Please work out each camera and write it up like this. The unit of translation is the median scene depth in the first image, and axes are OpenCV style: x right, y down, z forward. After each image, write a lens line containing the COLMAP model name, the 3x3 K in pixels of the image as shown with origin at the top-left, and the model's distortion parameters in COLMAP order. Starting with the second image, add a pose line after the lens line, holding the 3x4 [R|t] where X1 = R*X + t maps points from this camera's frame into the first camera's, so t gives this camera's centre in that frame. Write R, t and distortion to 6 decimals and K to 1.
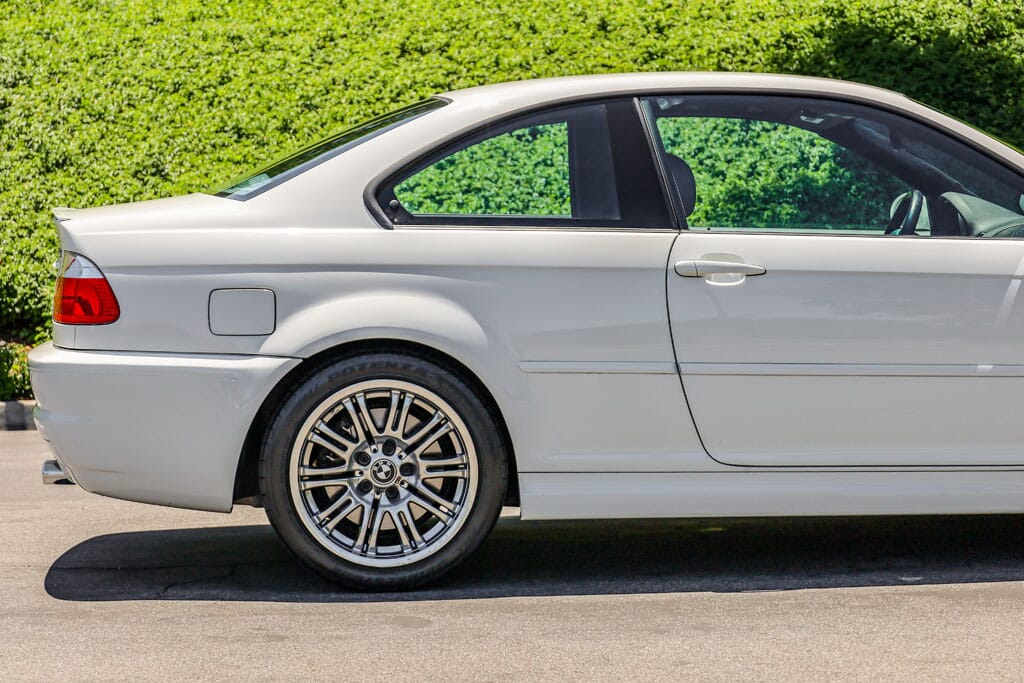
lens RADIAL K [[2214.0, 0, 460.7], [0, 2214.0, 437.1], [0, 0, 1]] dist [-0.014378, 0.000000]
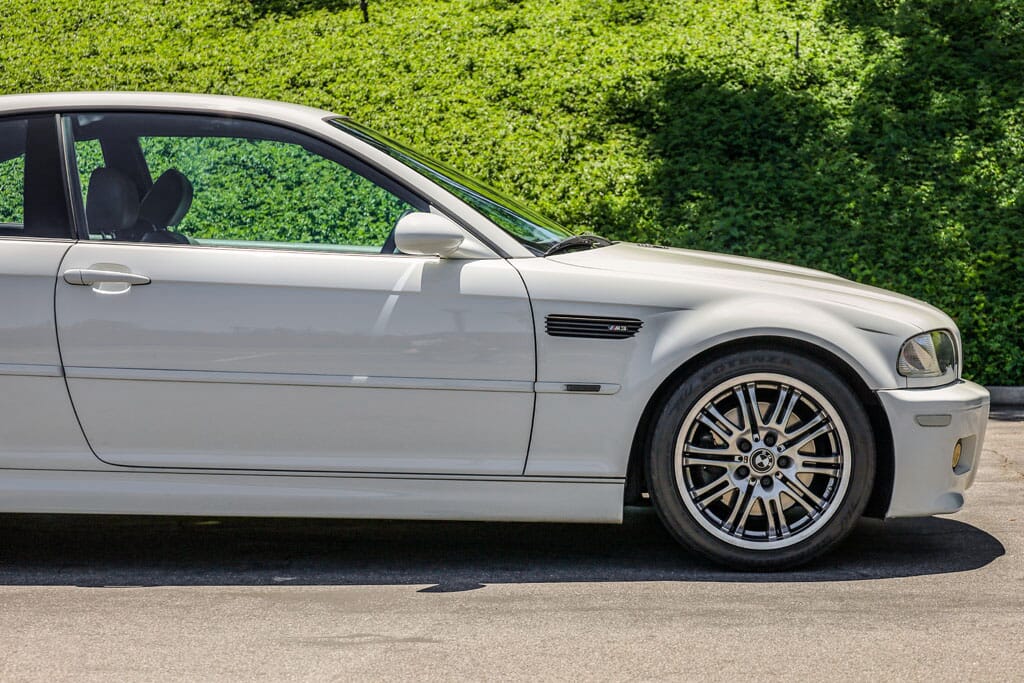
lens RADIAL K [[1870.6, 0, 531.7], [0, 1870.6, 397.3], [0, 0, 1]] dist [-0.014664, 0.000000]
pose [[0.999403, 0.026507, -0.022142, 0.125715], [-0.026783, 0.999566, -0.012288, -0.005149], [0.021806, 0.012873, 0.999679, 0.043715]]
